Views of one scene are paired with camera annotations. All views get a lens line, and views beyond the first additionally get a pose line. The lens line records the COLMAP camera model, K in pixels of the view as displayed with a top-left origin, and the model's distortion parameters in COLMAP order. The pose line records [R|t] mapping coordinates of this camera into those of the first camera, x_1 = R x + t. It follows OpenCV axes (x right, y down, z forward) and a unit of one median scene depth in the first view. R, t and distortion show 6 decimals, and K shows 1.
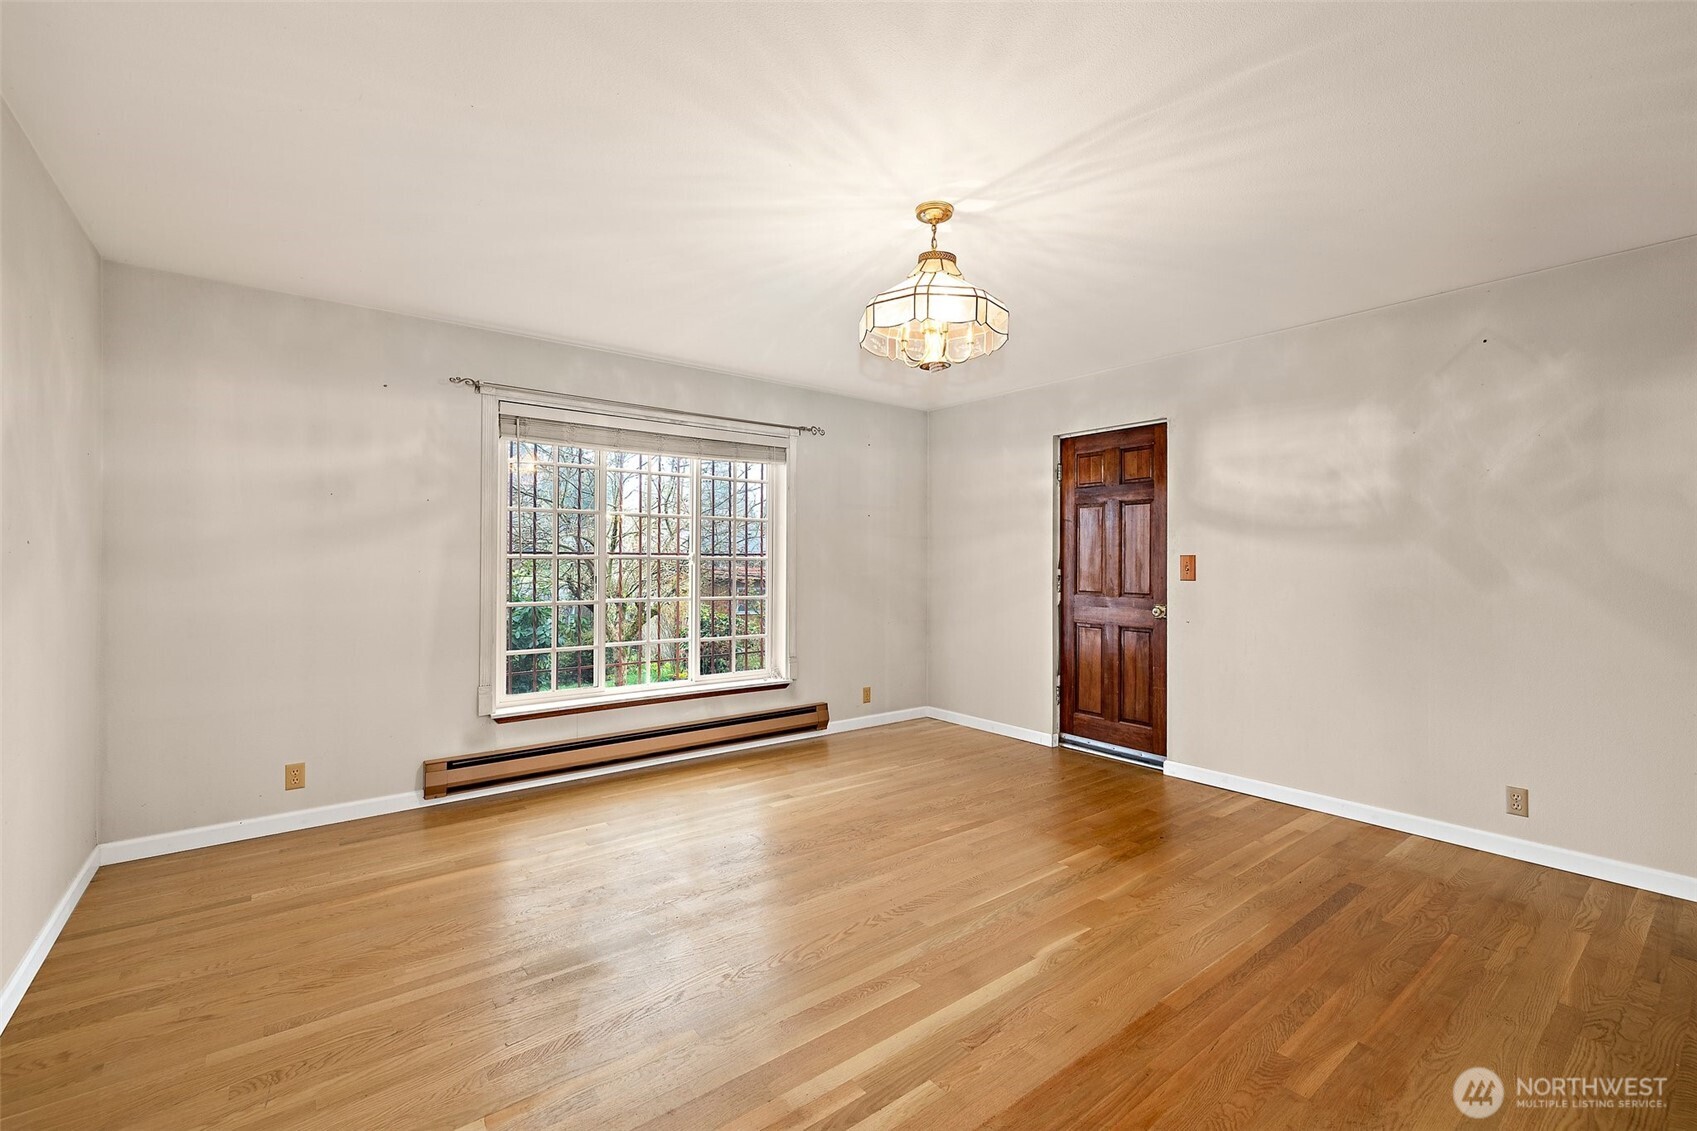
lens RADIAL K [[713.1, 0, 845.3], [0, 713.1, 553.7], [0, 0, 1]] dist [-0.000528, 0.000298]
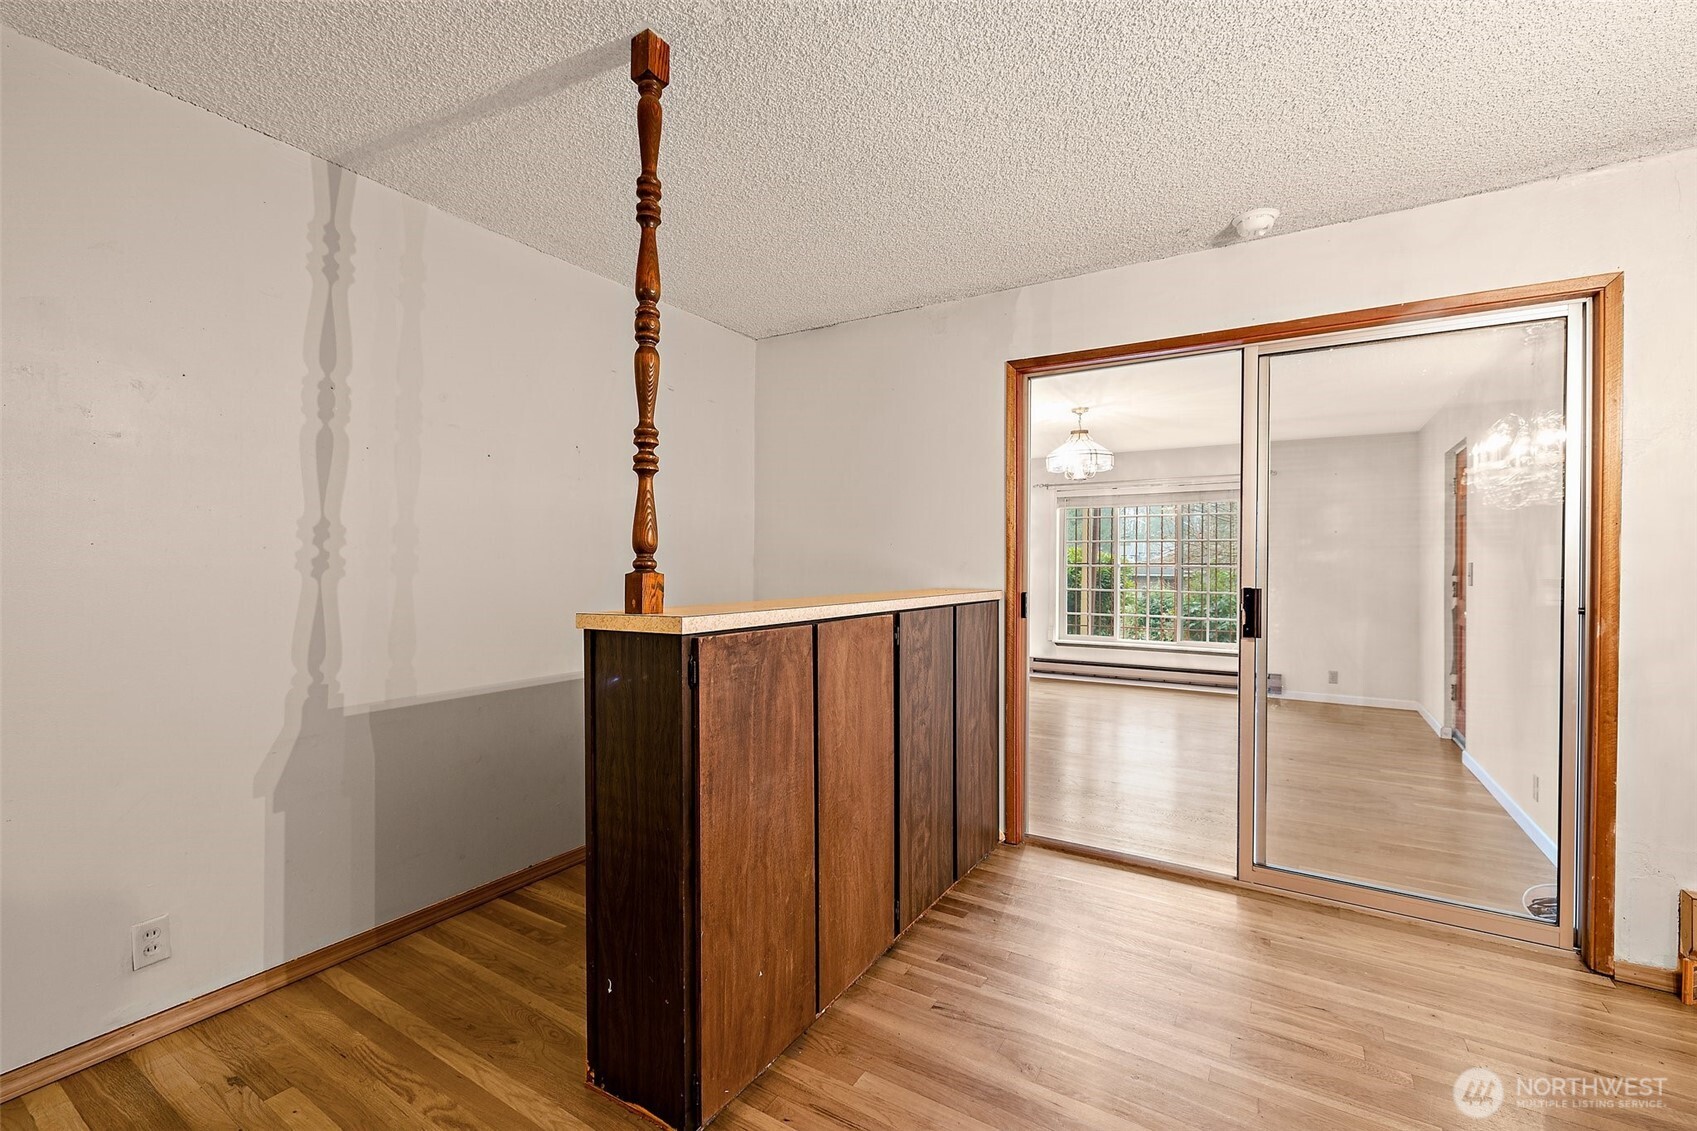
lens RADIAL K [[713.1, 0, 853.1], [0, 713.1, 567.2], [0, 0, 1]] dist [-0.000528, 0.000298]
pose [[0.339961, -0.002383, -0.940437, 1.279533], [0.006858, 0.999976, -0.000055, 0.003594], [0.940415, -0.006431, 0.339969, -0.275047]]
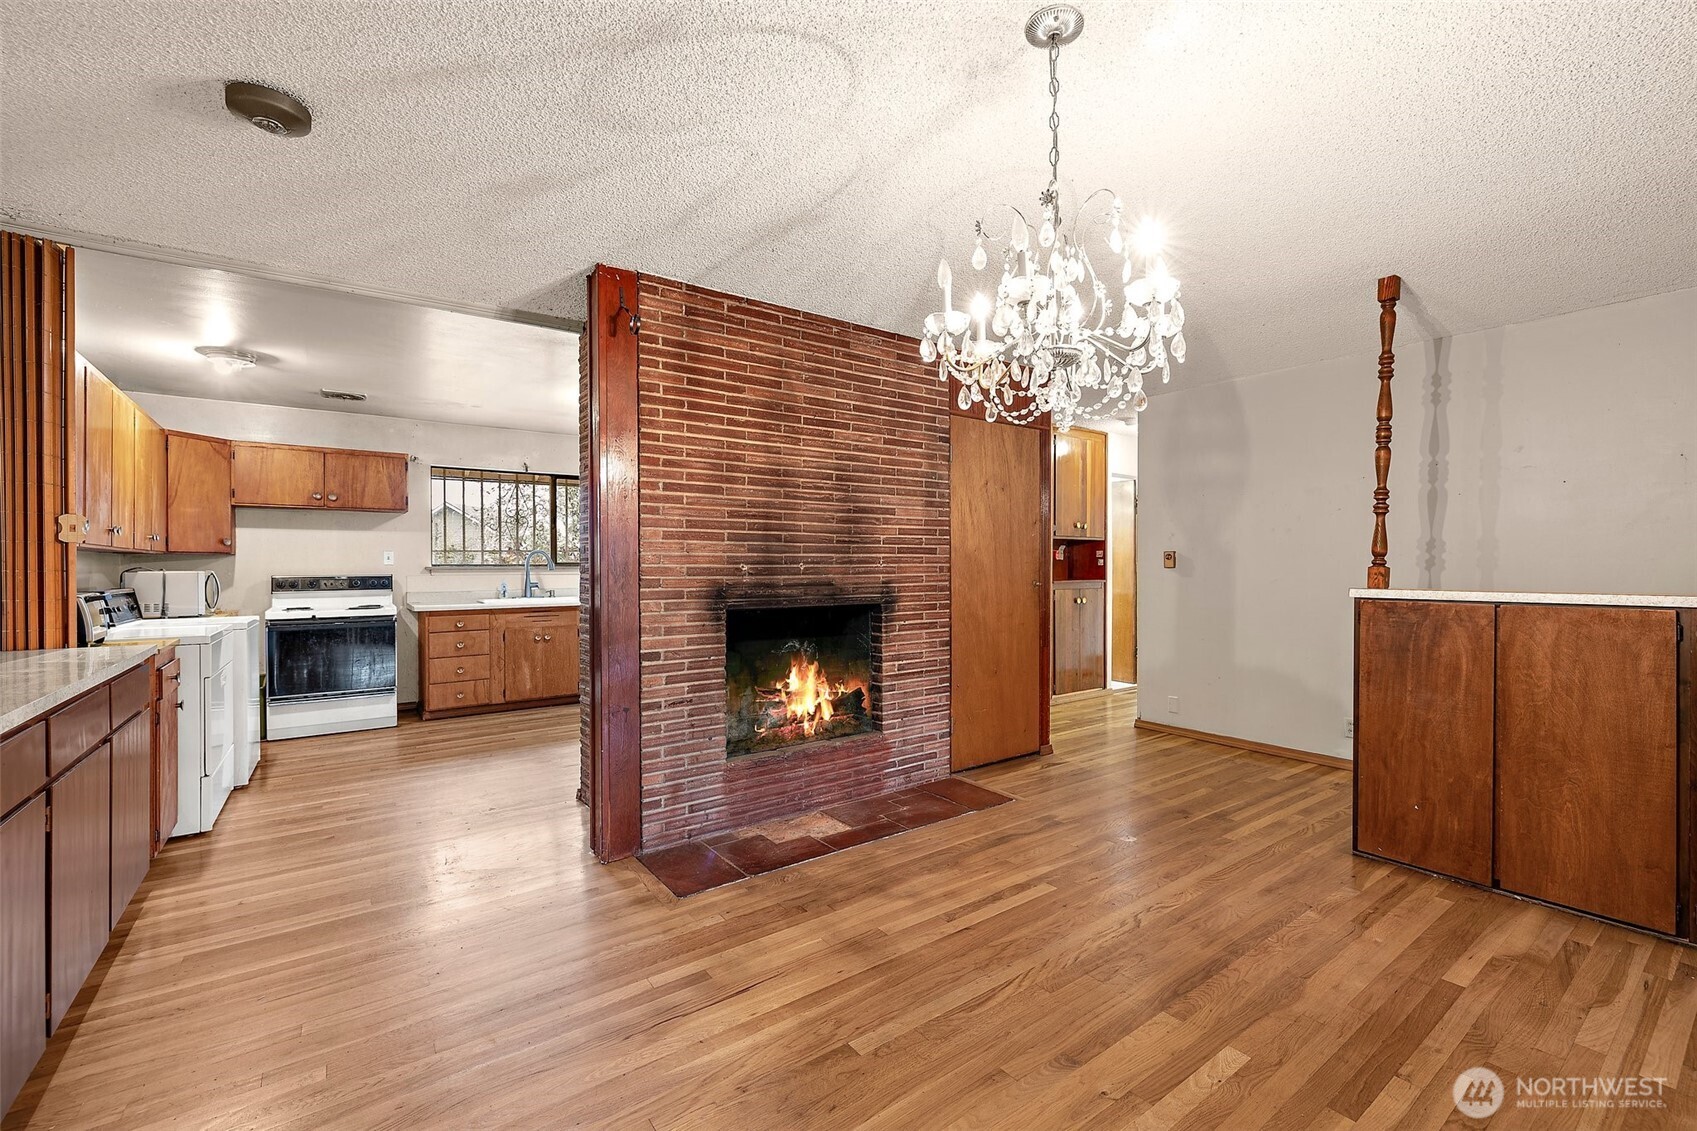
lens RADIAL K [[713.1, 0, 855.1], [0, 713.1, 568.0], [0, 0, 1]] dist [-0.000528, 0.000298]
pose [[-0.999553, -0.005095, 0.029459, 1.406249], [-0.005183, 0.999982, -0.002889, 0.013059], [-0.029444, -0.003041, -0.999562, 0.592805]]
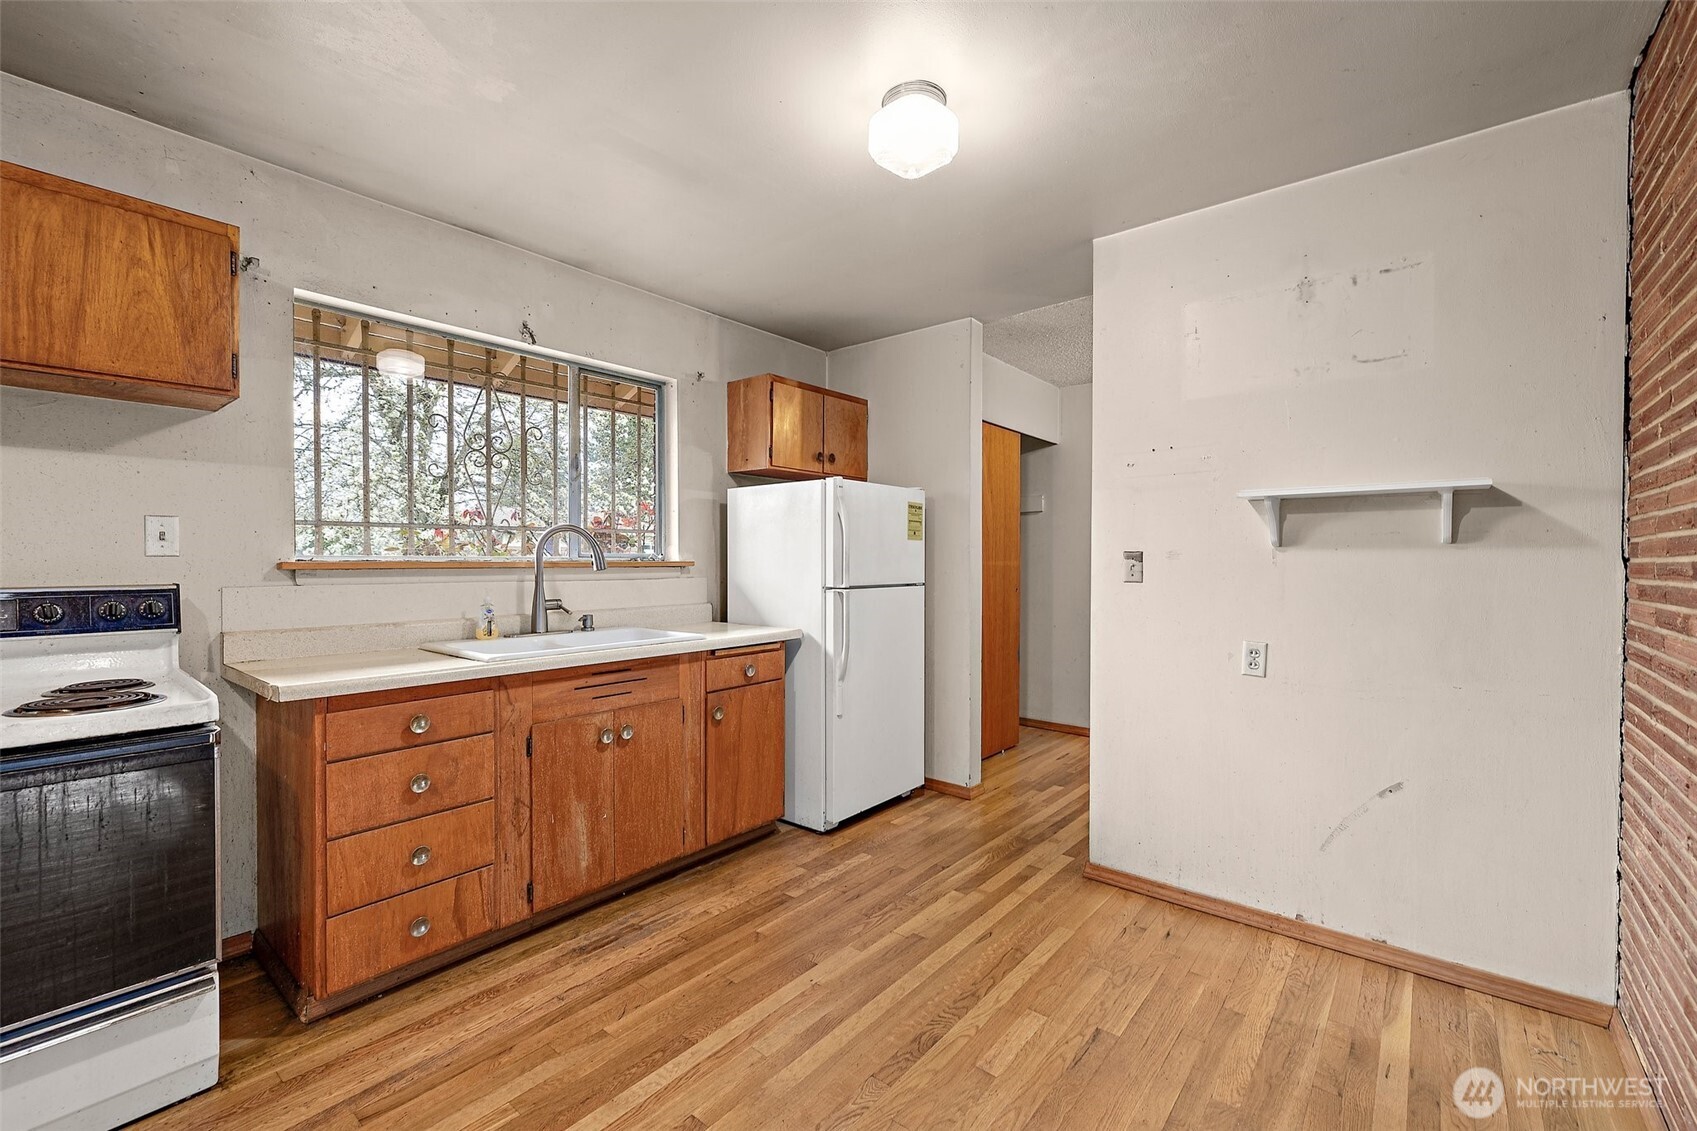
lens RADIAL K [[713.1, 0, 855.7], [0, 713.1, 567.6], [0, 0, 1]] dist [-0.000528, 0.000298]
pose [[-0.975422, -0.007600, -0.220215, 2.089358], [-0.007793, 0.999970, 0.000009, 0.011954], [0.220208, 0.001725, -0.975451, -0.307594]]
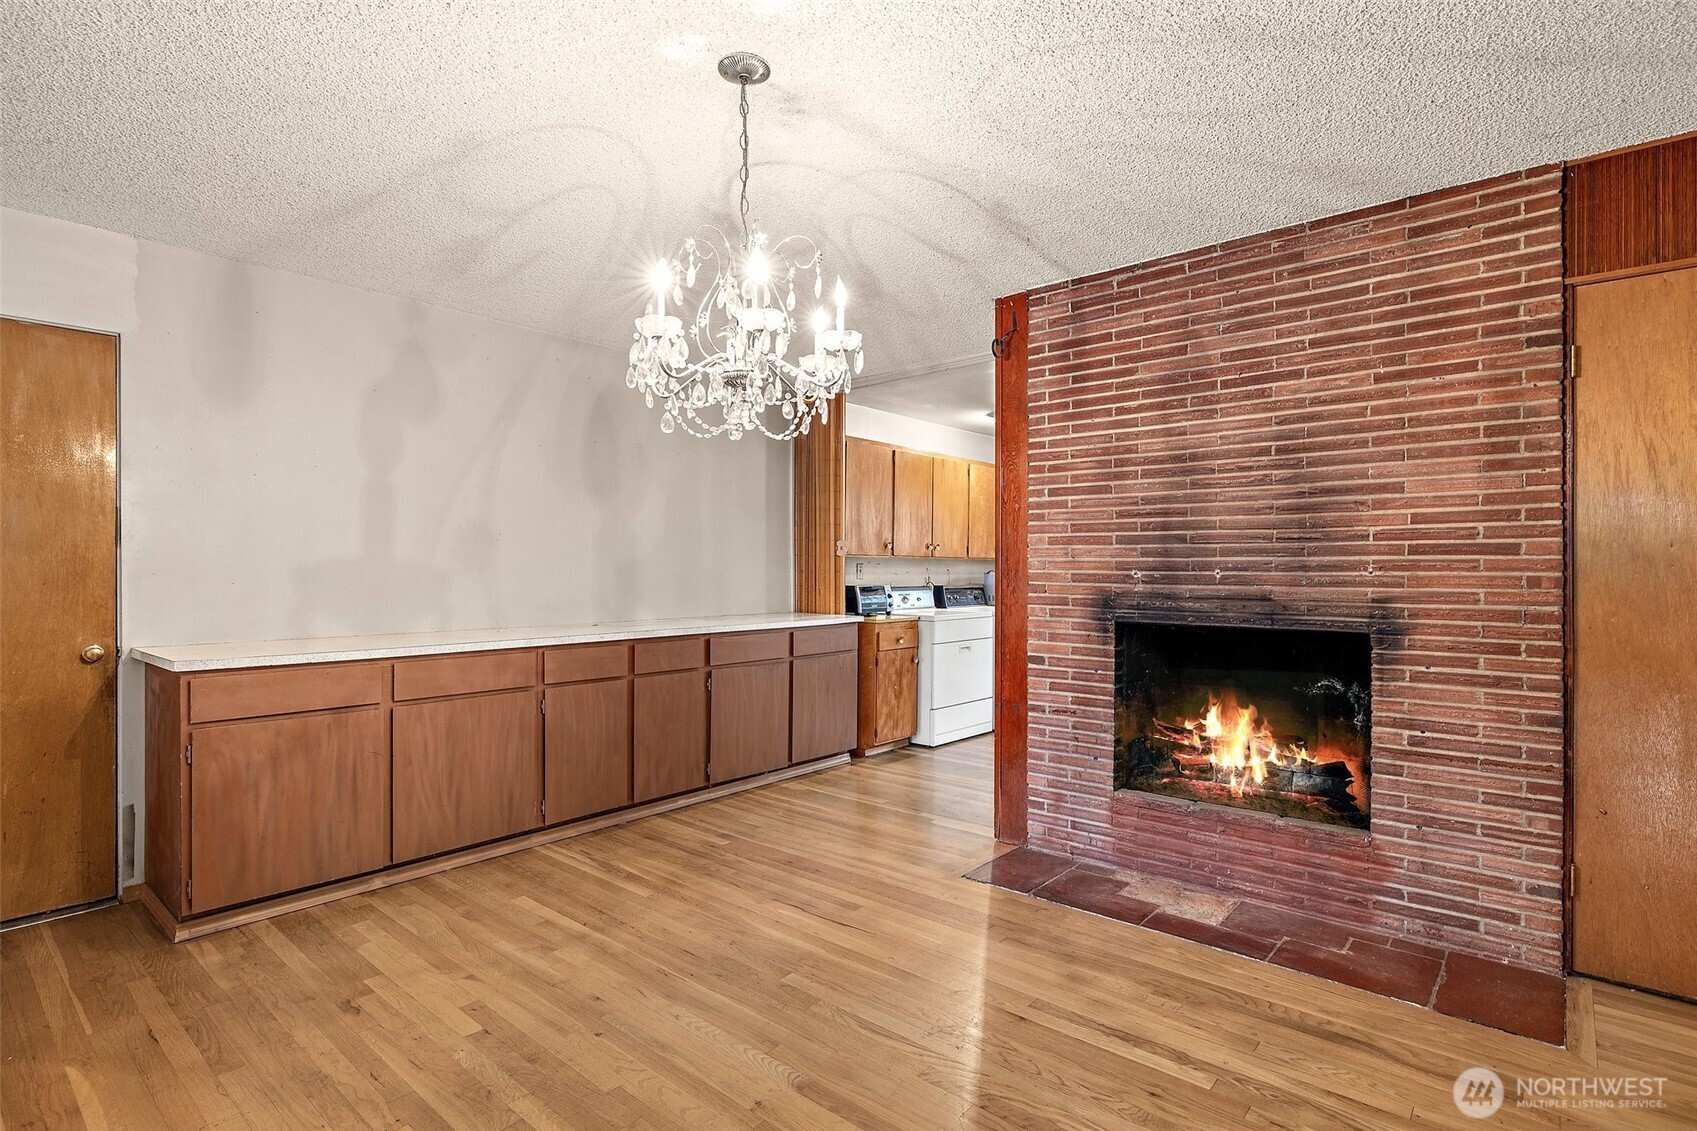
lens RADIAL K [[837.8, 0, 853.7], [0, 837.8, 575.1], [0, 0, 1]] dist [-0.002235, 0.002063]
pose [[-0.200282, -0.016024, 0.979607, 0.749822], [-0.012060, 0.999831, 0.013889, 0.002690], [-0.979664, -0.009032, -0.200441, 0.195335]]
